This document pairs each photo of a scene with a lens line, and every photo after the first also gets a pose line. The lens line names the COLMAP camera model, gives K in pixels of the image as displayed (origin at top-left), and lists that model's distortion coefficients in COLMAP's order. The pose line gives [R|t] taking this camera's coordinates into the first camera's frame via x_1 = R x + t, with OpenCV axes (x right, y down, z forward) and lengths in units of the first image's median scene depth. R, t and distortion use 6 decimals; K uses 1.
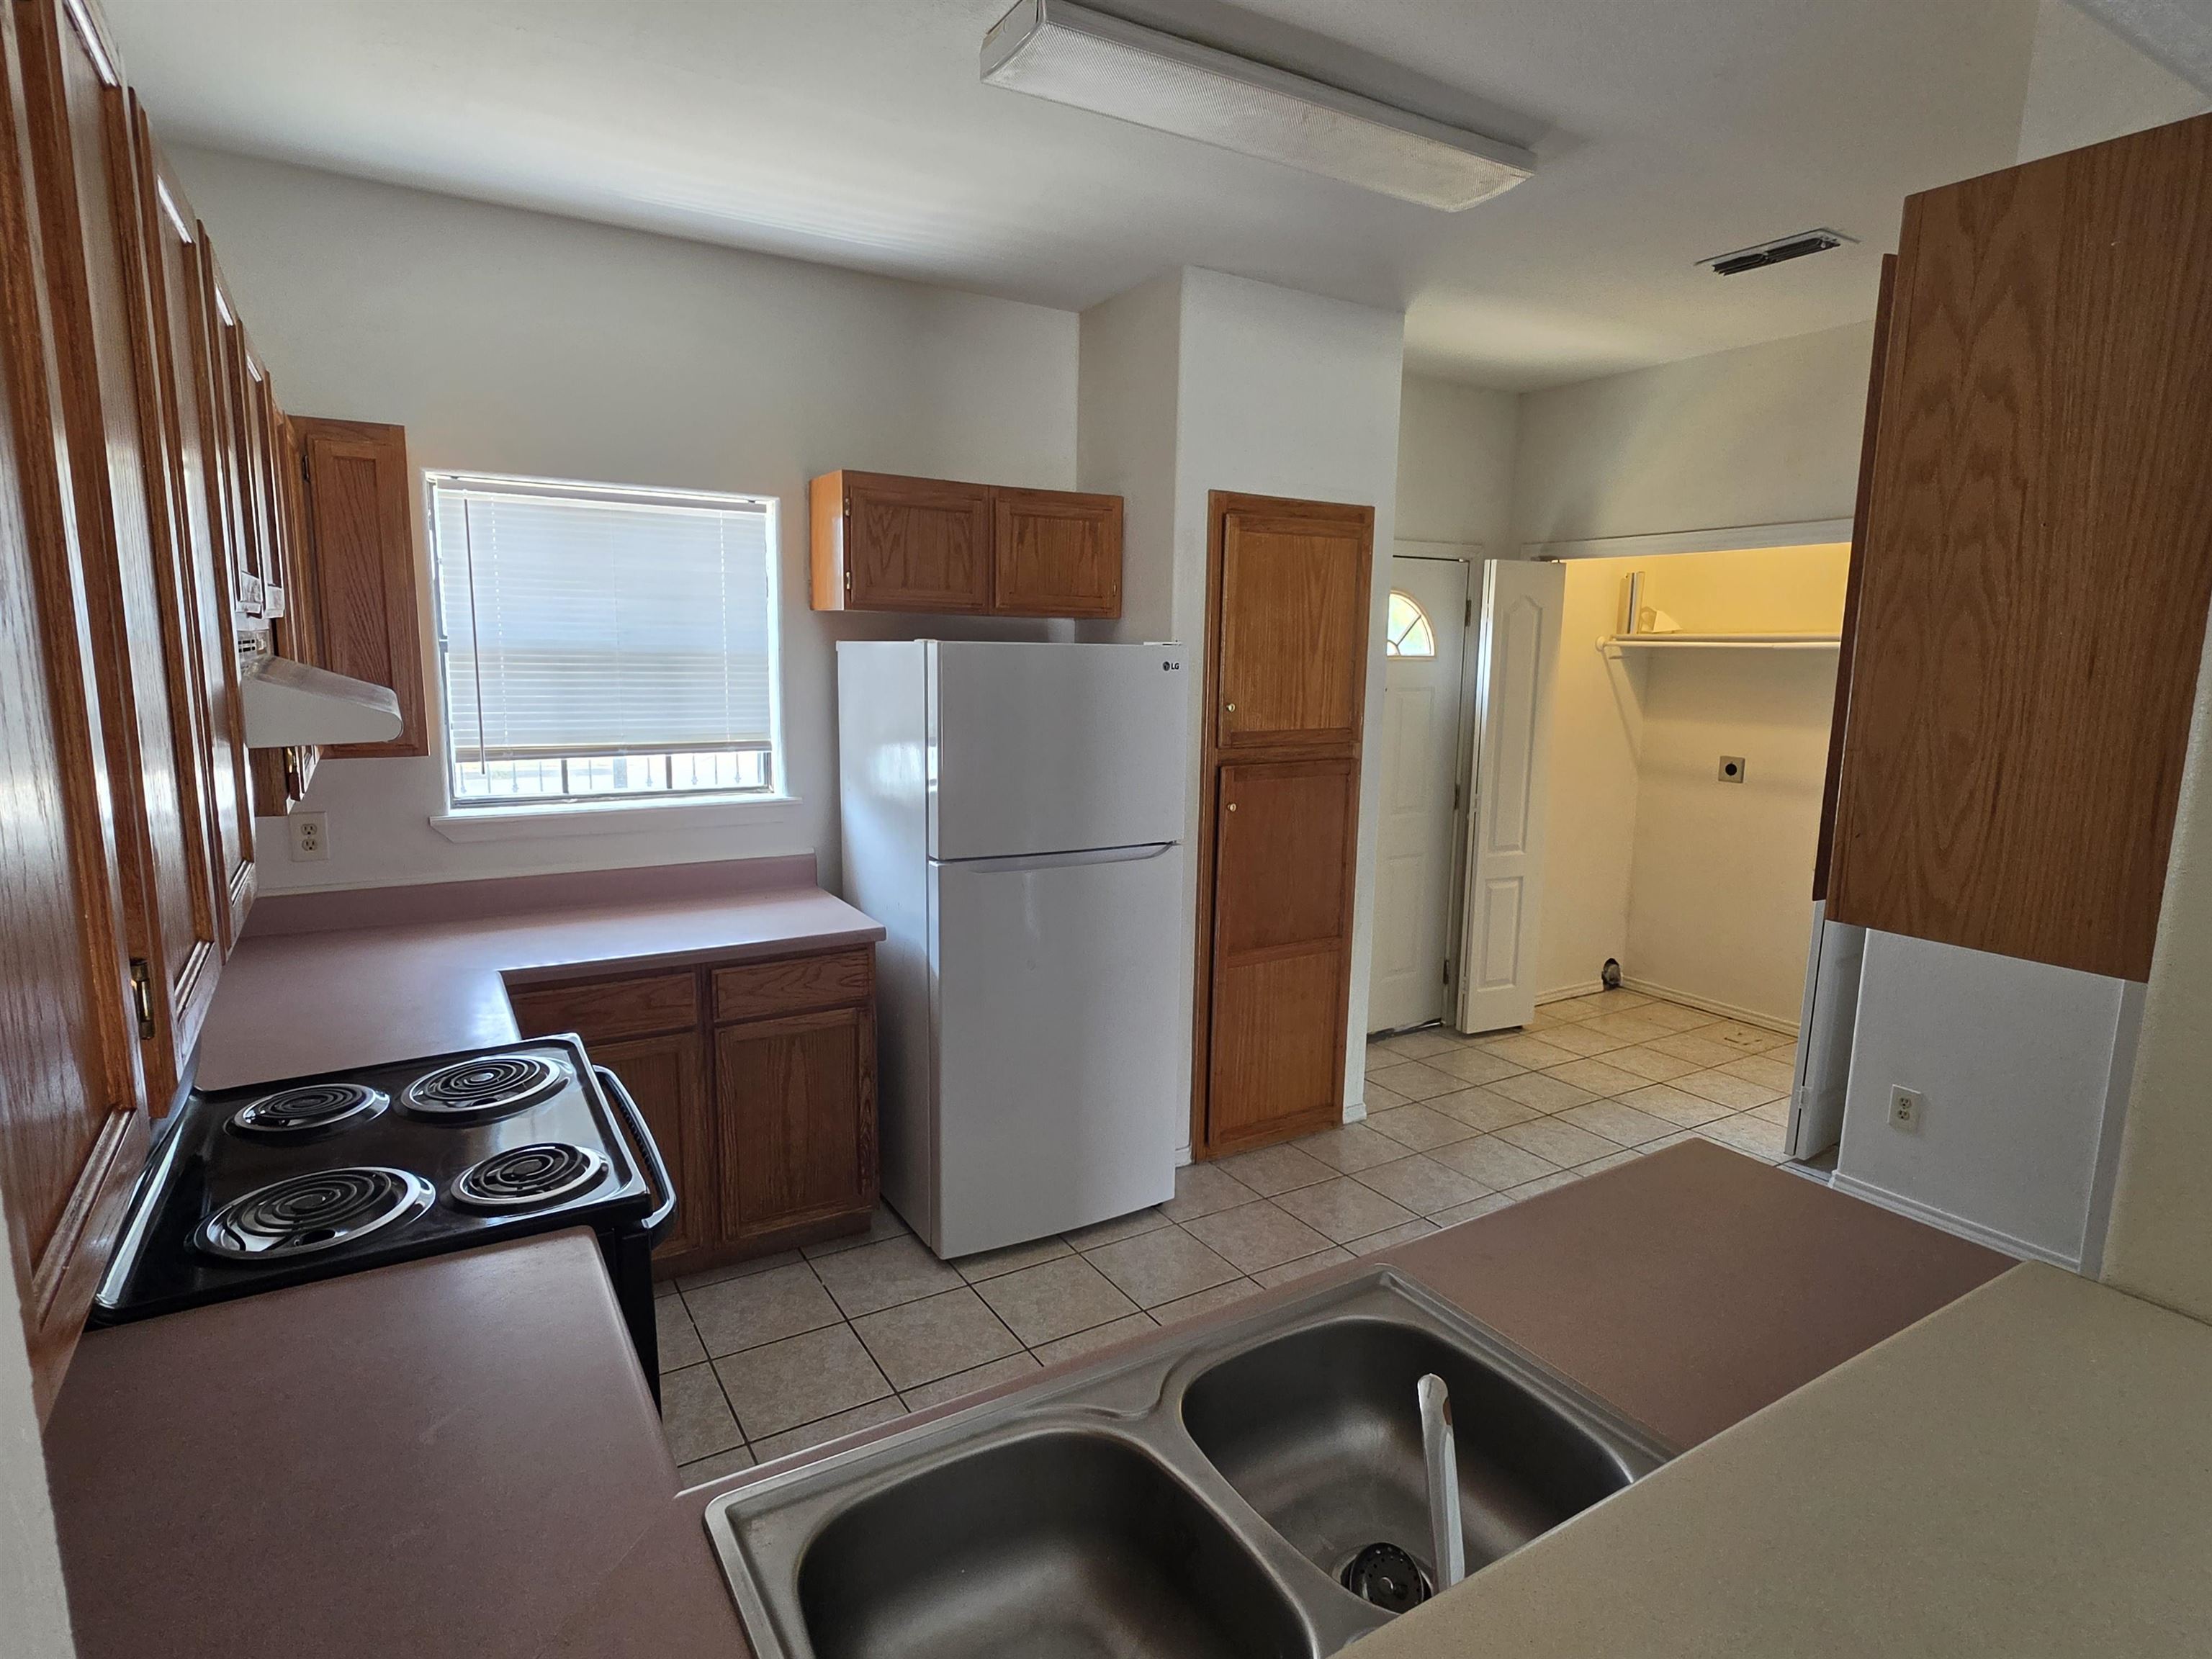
lens RADIAL K [[1196.7, 0, 1108.3], [0, 1196.7, 830.2], [0, 0, 1]] dist [0.001748, 0.000111]
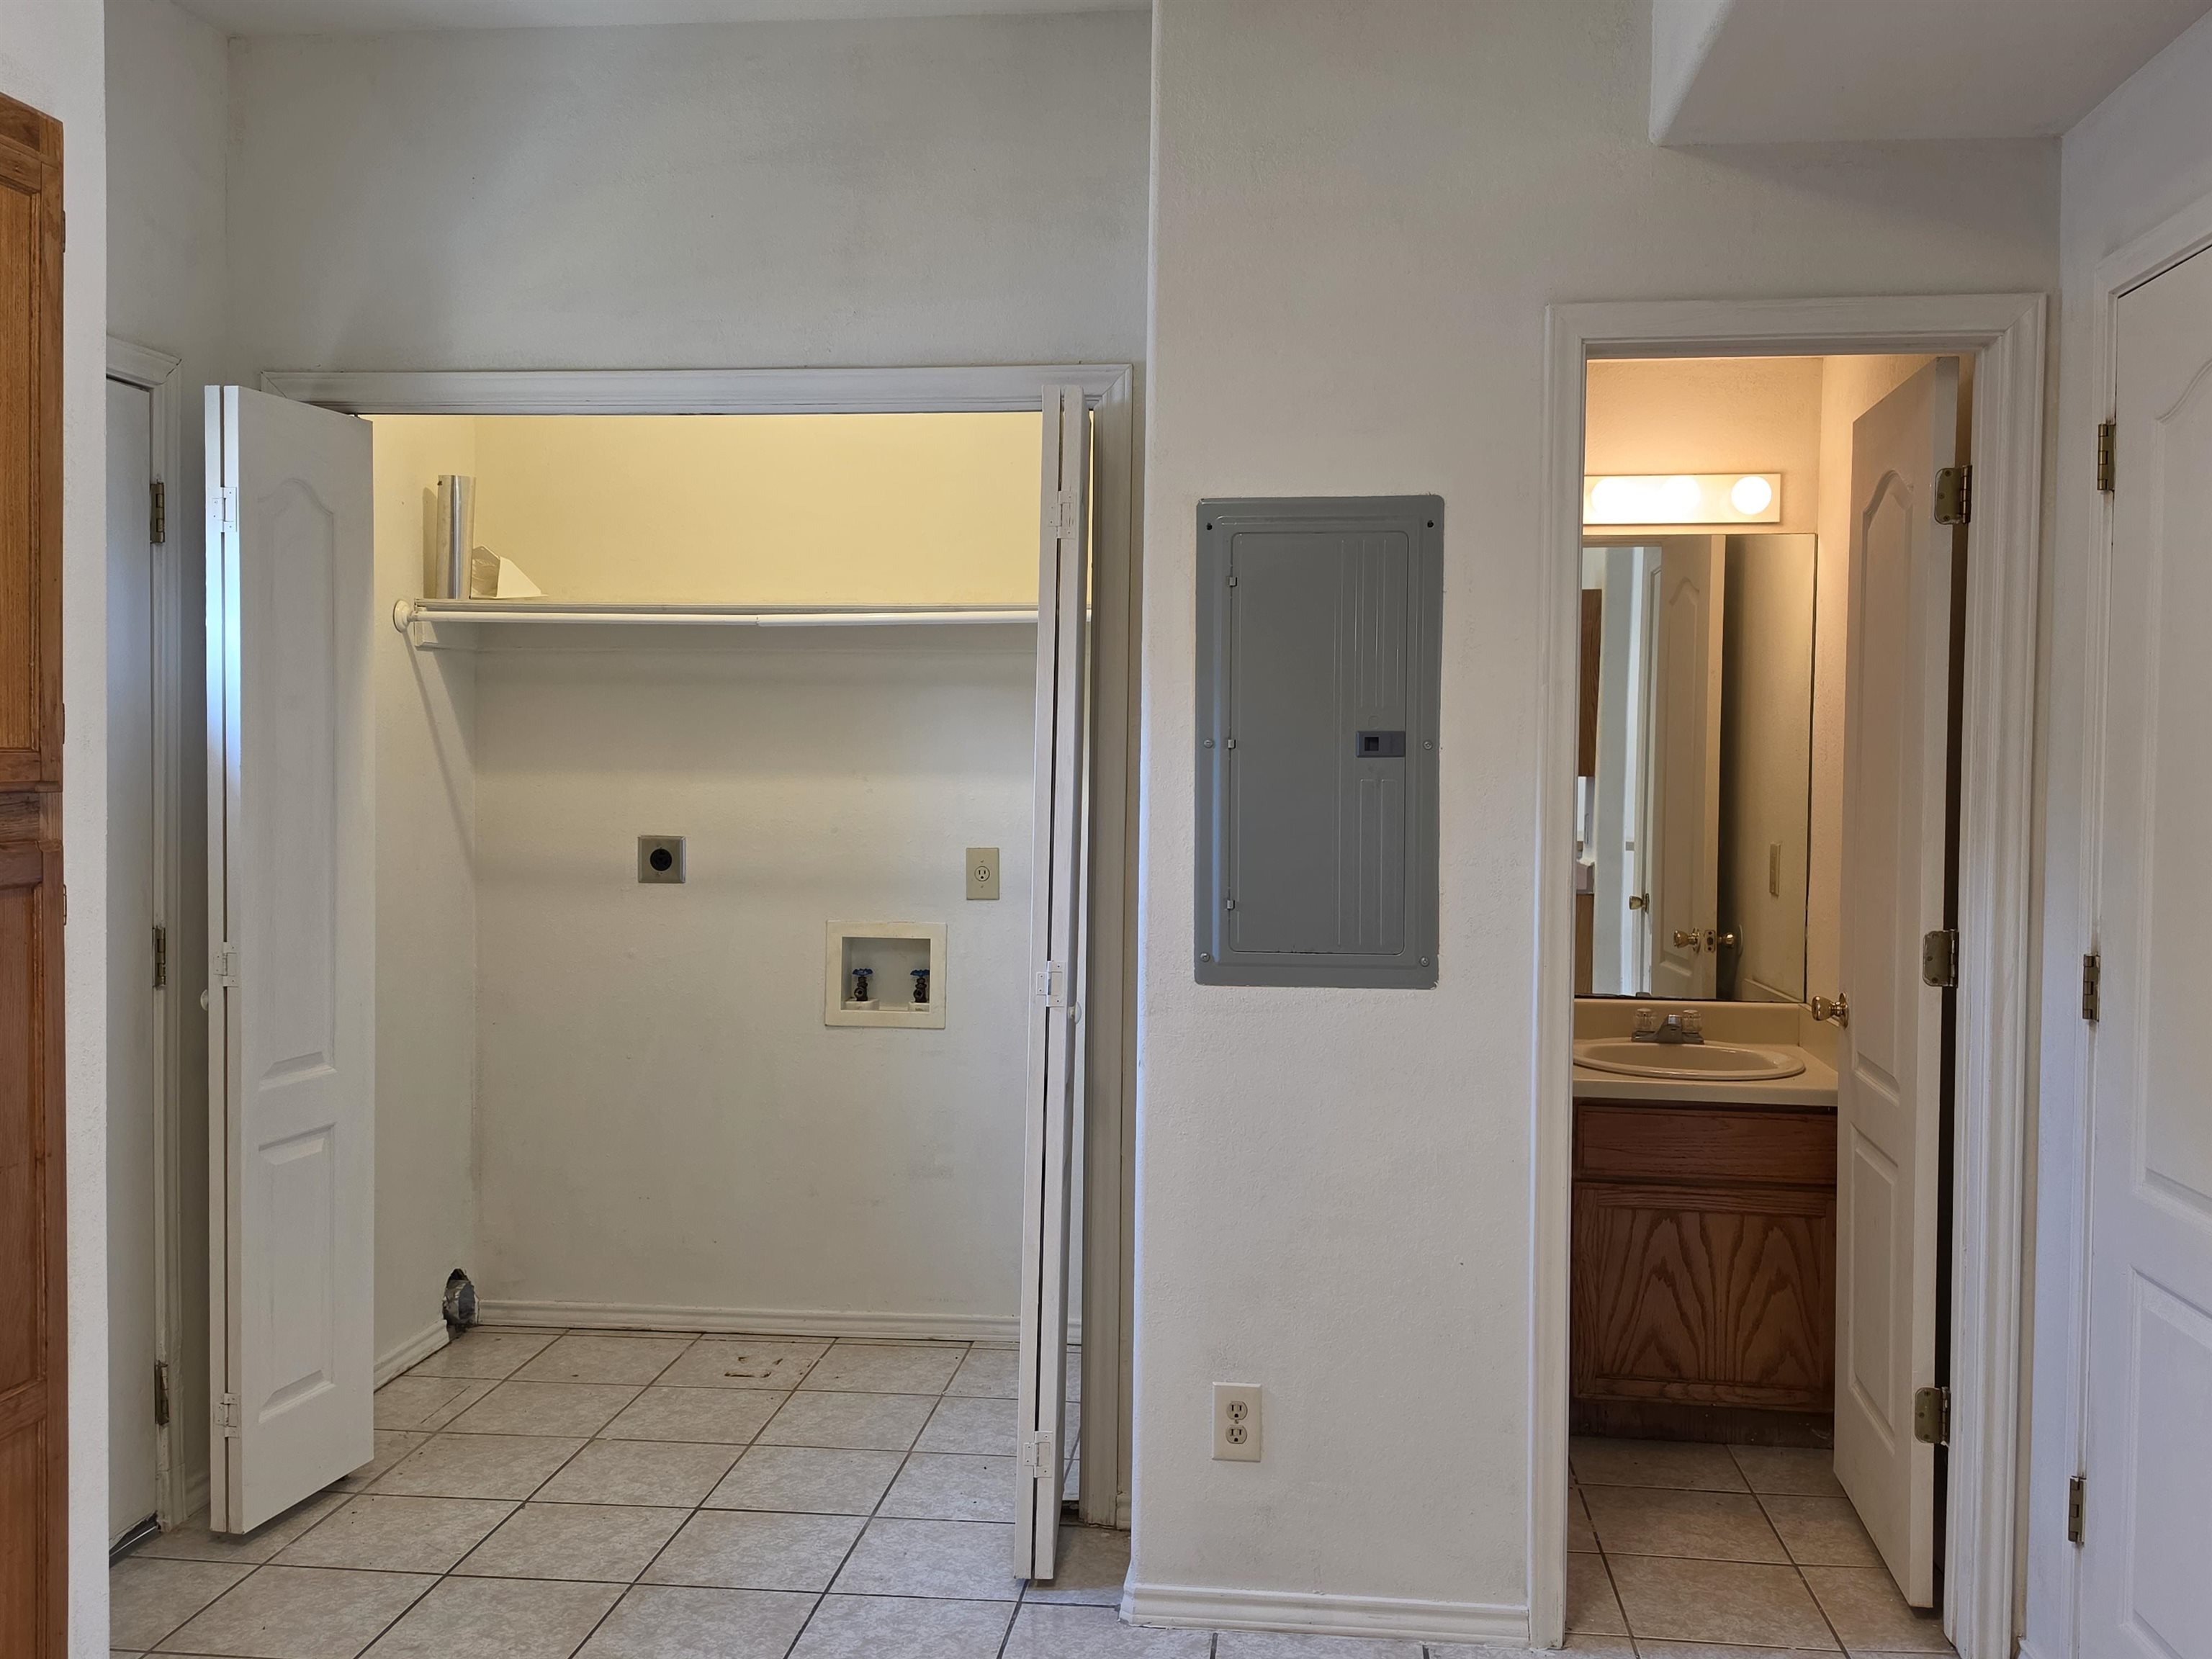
lens RADIAL K [[1919.8, 0, 1109.7], [0, 1919.8, 810.8], [0, 0, 1]] dist [0.049223, -0.034478]
pose [[0.603416, -0.029061, 0.796897, -0.039182], [0.122254, 0.990893, -0.056436, 0.000214], [-0.787999, 0.131478, 0.601474, 0.331294]]
